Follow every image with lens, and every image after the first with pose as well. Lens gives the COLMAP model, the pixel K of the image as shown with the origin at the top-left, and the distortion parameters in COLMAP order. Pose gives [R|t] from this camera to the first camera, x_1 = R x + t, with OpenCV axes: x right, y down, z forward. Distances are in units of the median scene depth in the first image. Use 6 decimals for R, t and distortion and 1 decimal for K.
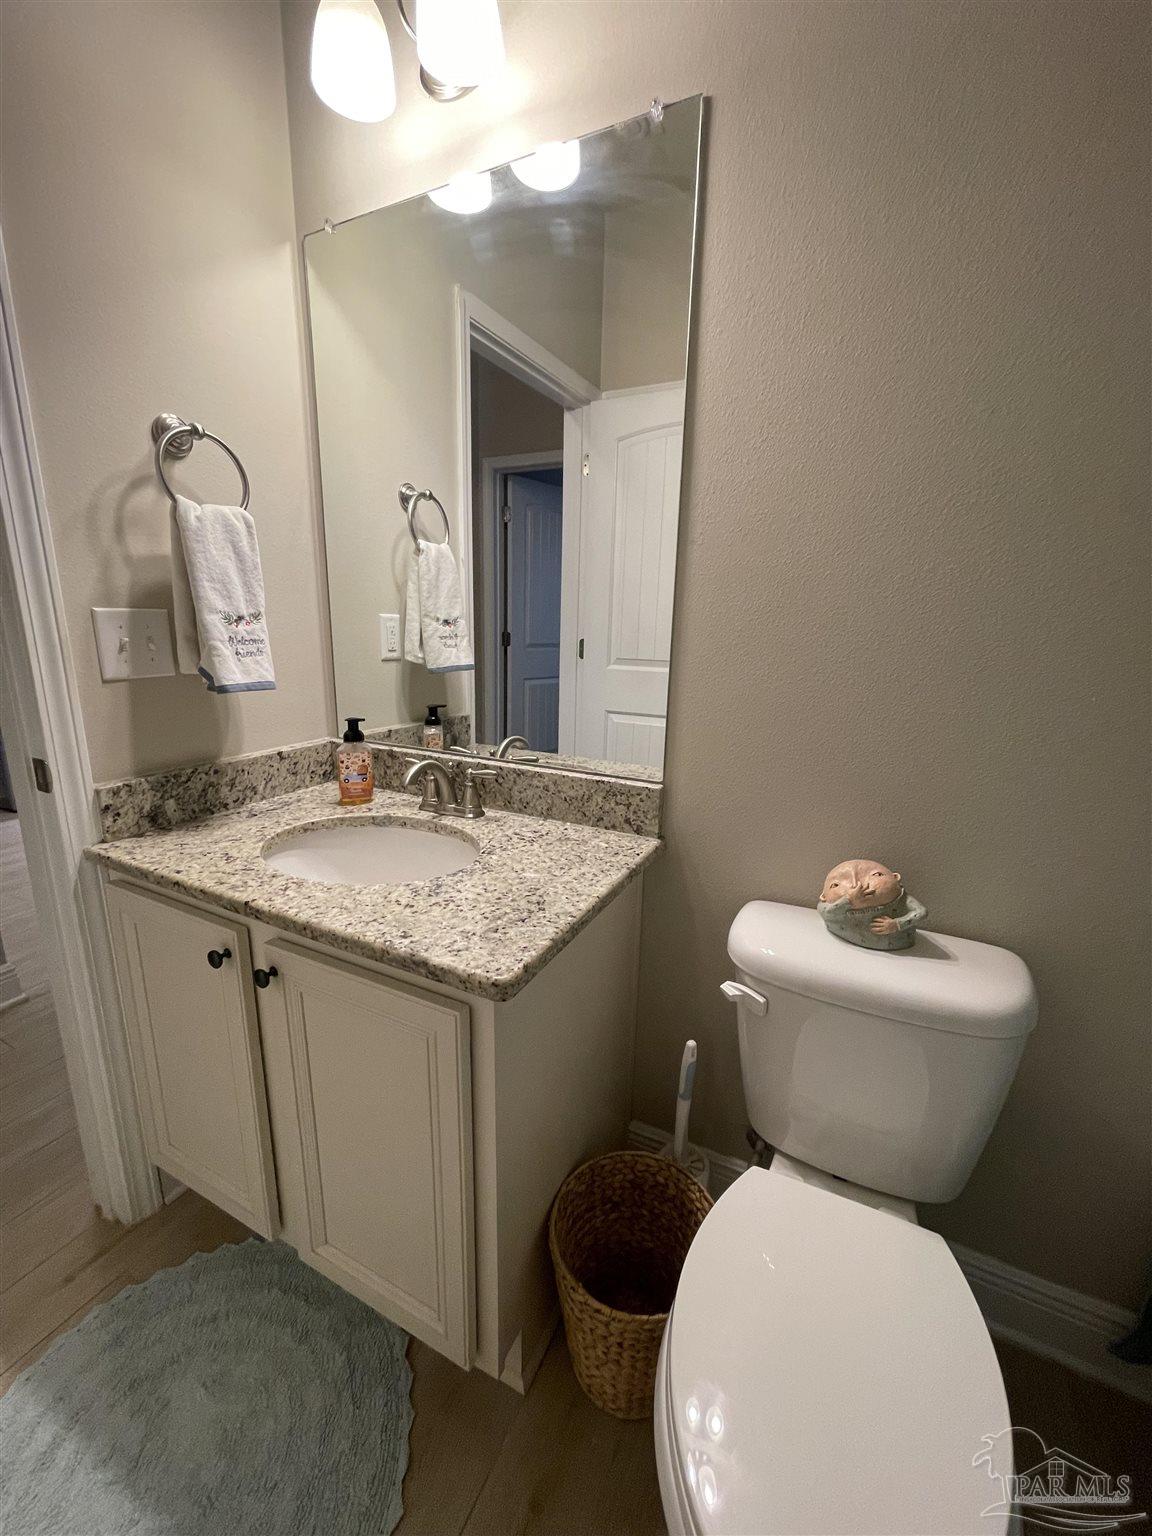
lens RADIAL K [[619.8, 0, 579.2], [0, 619.8, 768.8], [0, 0, 1]] dist [0.000533, -0.000019]
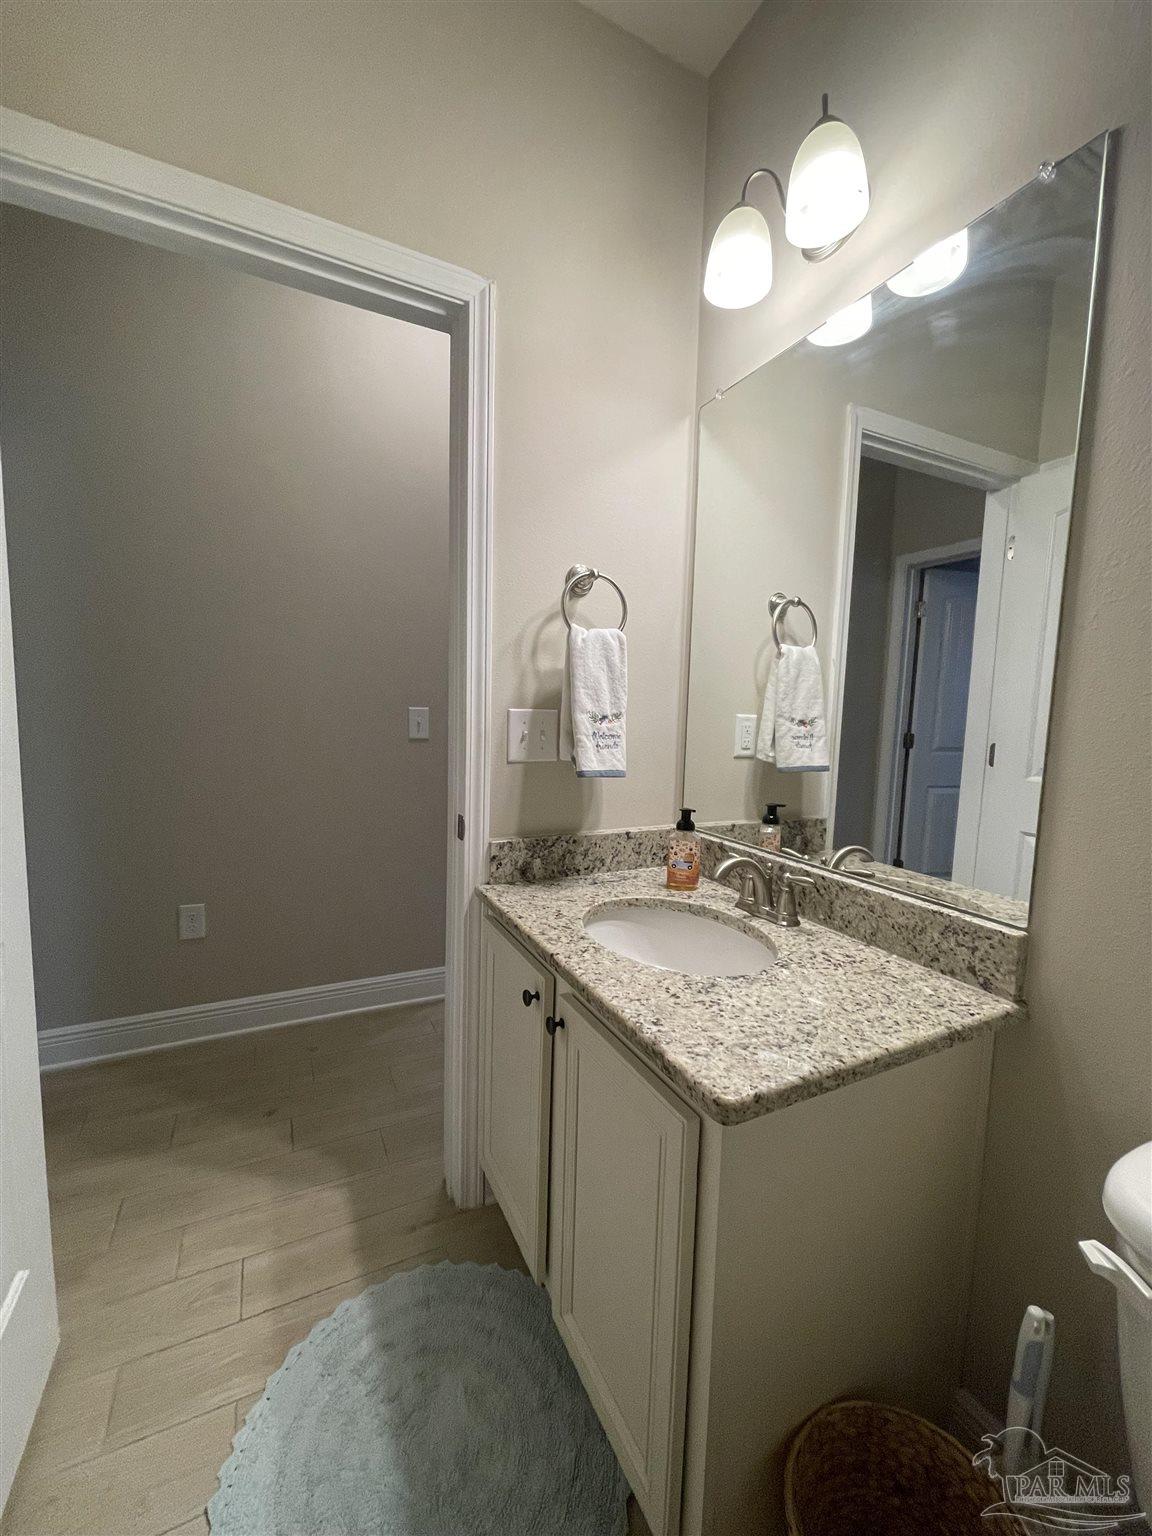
lens RADIAL K [[619.8, 0, 579.2], [0, 619.8, 768.8], [0, 0, 1]] dist [0.000533, -0.000019]
pose [[0.800294, 0.058067, -0.596790, 0.137114], [-0.149686, 0.983135, -0.105072, -0.010179], [0.580624, 0.173420, 0.795488, 0.030601]]
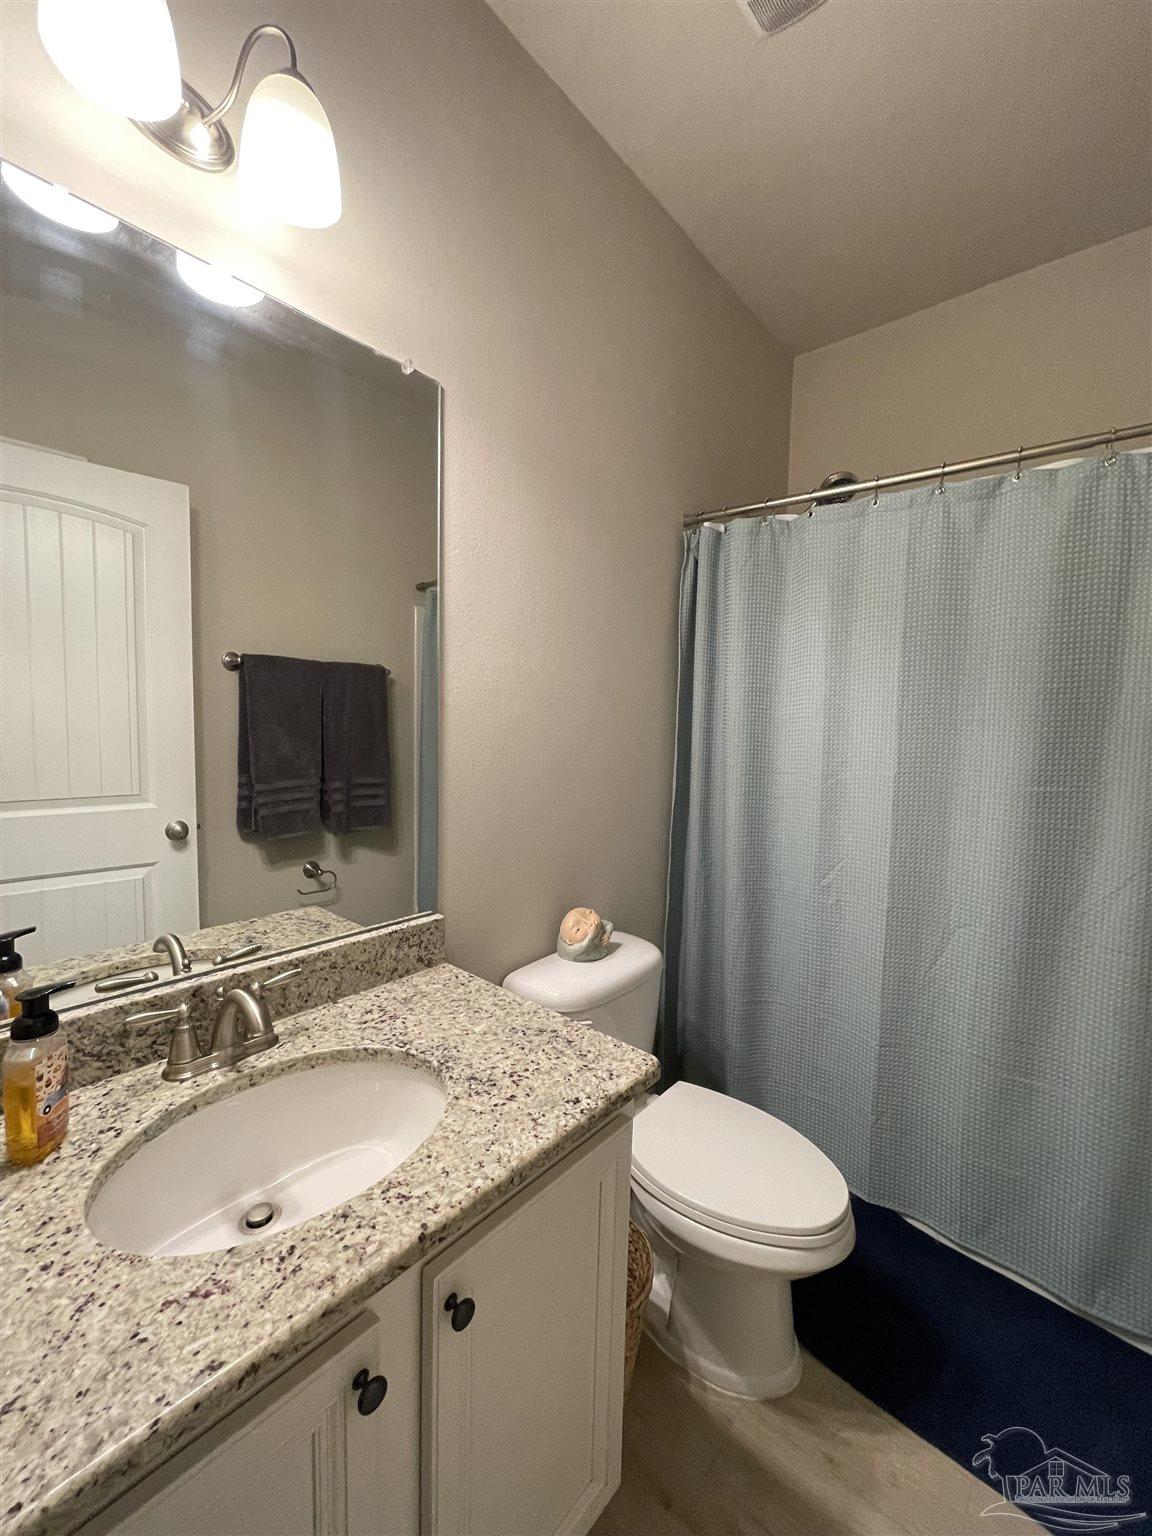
lens RADIAL K [[619.8, 0, 579.2], [0, 619.8, 768.8], [0, 0, 1]] dist [0.000533, -0.000019]
pose [[0.248906, -0.090550, 0.964285, -0.843476], [0.210051, 0.976970, 0.037522, -0.214808], [-0.945476, 0.193210, 0.262194, 0.418891]]
